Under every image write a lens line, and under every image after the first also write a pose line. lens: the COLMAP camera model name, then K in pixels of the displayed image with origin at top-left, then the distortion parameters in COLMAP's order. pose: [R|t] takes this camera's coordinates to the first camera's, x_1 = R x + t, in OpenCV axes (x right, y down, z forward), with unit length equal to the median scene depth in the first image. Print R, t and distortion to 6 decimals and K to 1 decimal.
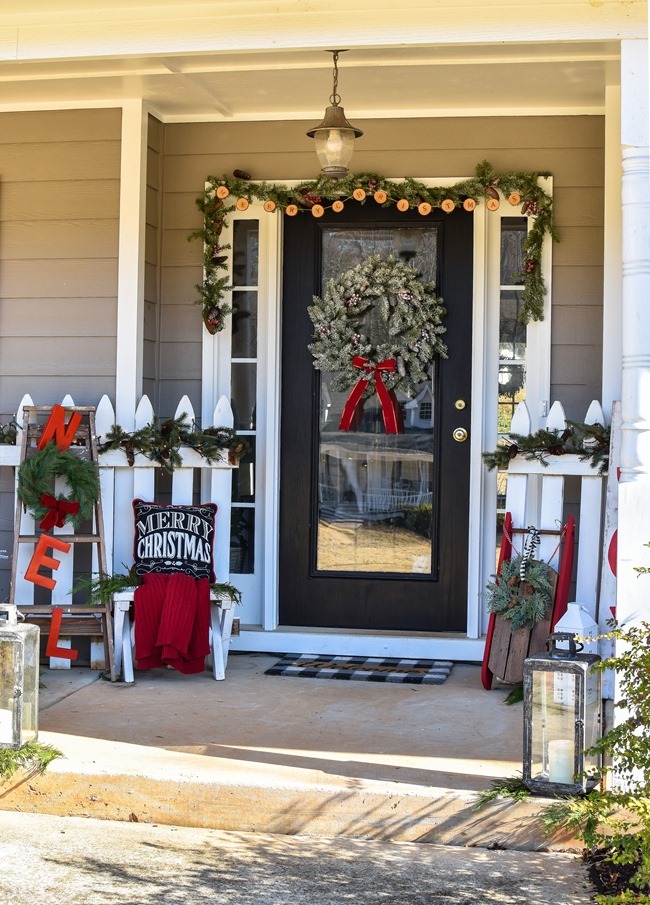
lens RADIAL K [[1597.6, 0, 325.0], [0, 1597.6, 452.5], [0, 0, 1]] dist [-0.126336, -0.076128]
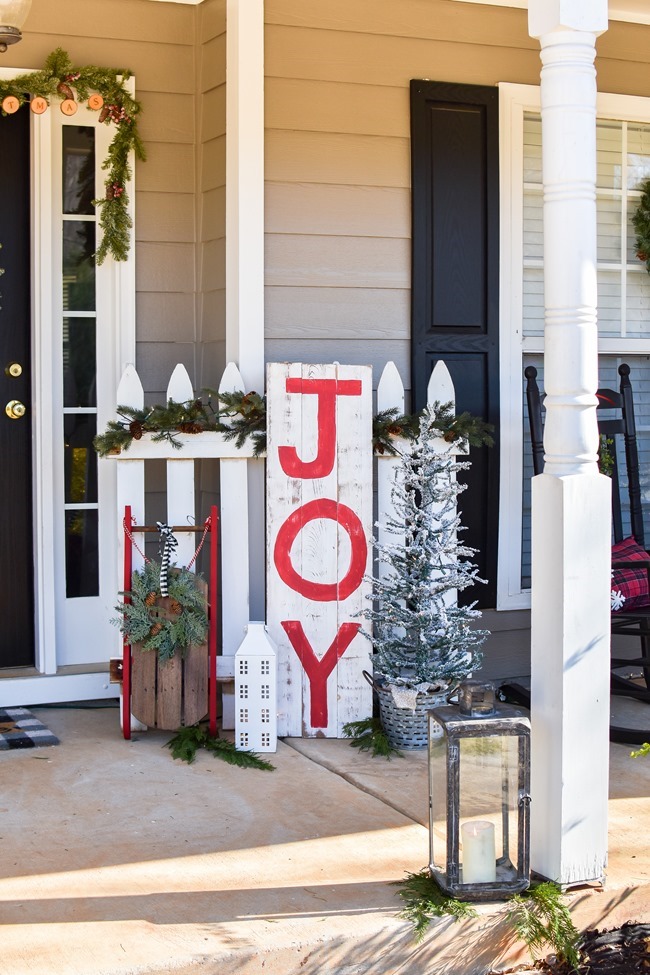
lens RADIAL K [[1558.2, 0, 325.0], [0, 1558.2, 487.5], [0, 0, 1]] dist [-0.144157, 0.048764]
pose [[0.821204, -0.055919, 0.567889, -0.221358], [0.024923, 0.997752, 0.062205, -0.016573], [-0.570091, -0.036929, 0.820751, 0.314498]]
